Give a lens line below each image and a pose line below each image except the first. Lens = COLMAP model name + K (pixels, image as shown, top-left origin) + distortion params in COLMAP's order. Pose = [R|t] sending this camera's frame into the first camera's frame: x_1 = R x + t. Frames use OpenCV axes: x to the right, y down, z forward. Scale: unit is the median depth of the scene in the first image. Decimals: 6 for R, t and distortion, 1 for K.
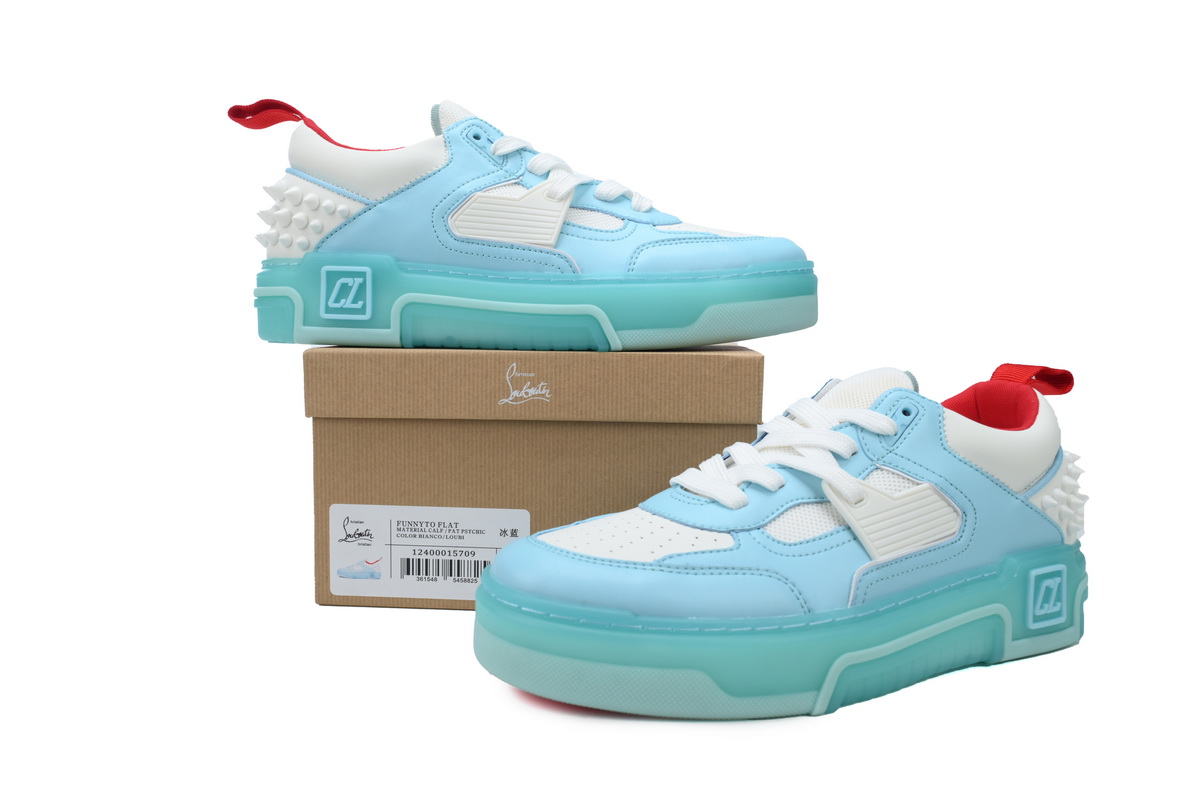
lens RADIAL K [[901.4, 0, 600.0], [0, 901.4, 400.0], [0, 0, 1]] dist [-0.037167, -0.001526]
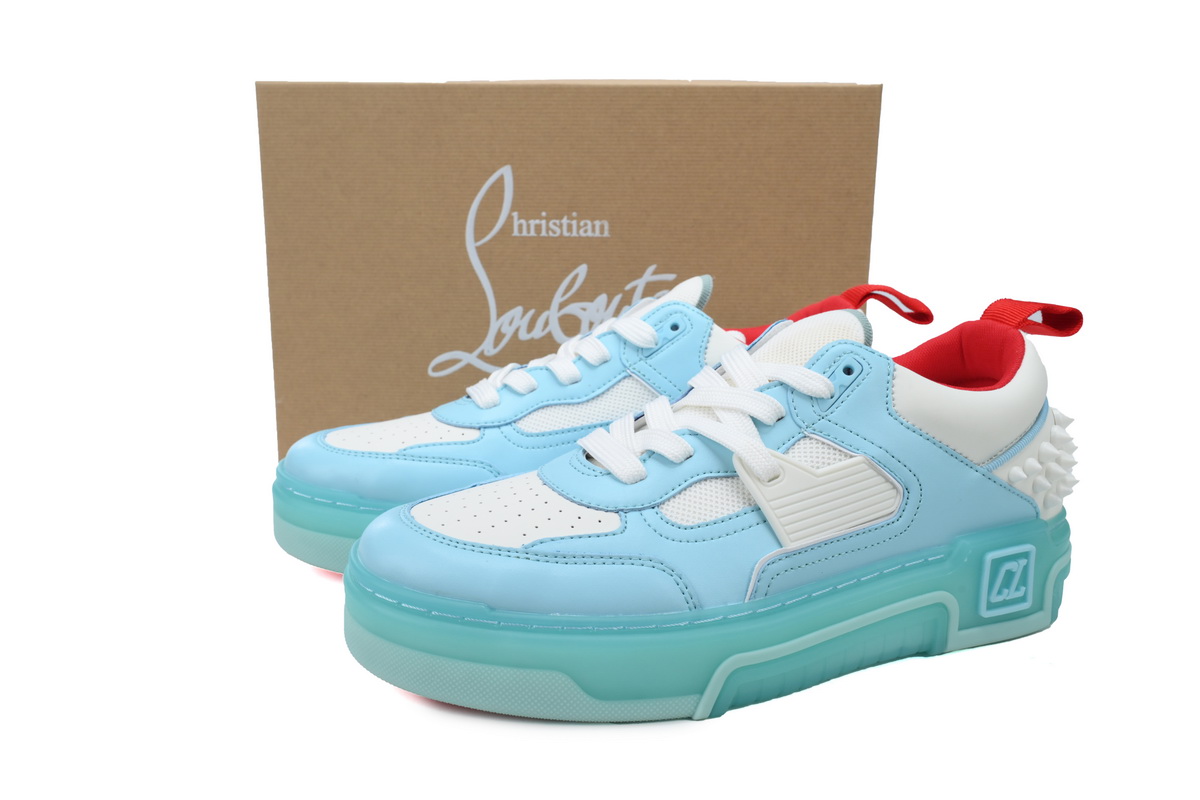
lens RADIAL K [[901.4, 0, 600.0], [0, 901.4, 400.0], [0, 0, 1]] dist [-0.037167, -0.001526]
pose [[0.994504, 0.017666, -0.103193, 0.201892], [-0.002770, 0.989757, 0.142738, -0.083971], [0.104658, -0.141668, 0.984366, 0.126721]]
